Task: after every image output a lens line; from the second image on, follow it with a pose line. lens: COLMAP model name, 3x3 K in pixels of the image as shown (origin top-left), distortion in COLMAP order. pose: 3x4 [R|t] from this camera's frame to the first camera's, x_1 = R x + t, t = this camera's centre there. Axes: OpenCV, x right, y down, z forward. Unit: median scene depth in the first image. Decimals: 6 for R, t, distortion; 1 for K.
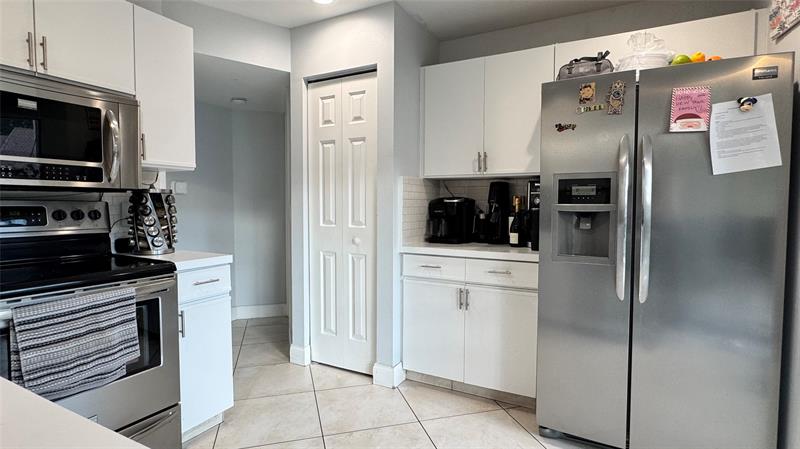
lens RADIAL K [[409.3, 0, 402.7], [0, 409.3, 222.3], [0, 0, 1]] dist [-0.002971, -0.000613]
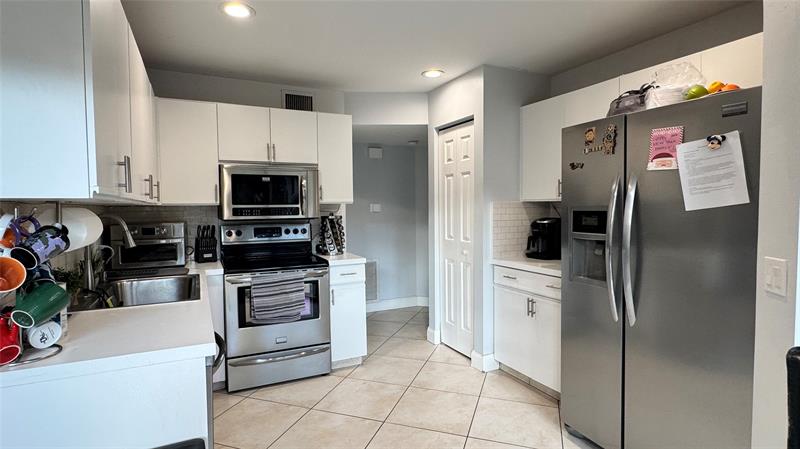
lens RADIAL K [[409.3, 0, 398.5], [0, 409.3, 222.4], [0, 0, 1]] dist [-0.002971, -0.000613]
pose [[0.815000, 0.010908, -0.579358, 0.591913], [-0.013084, 0.999914, 0.000420, -0.059740], [0.579313, 0.007238, 0.815073, -0.209073]]
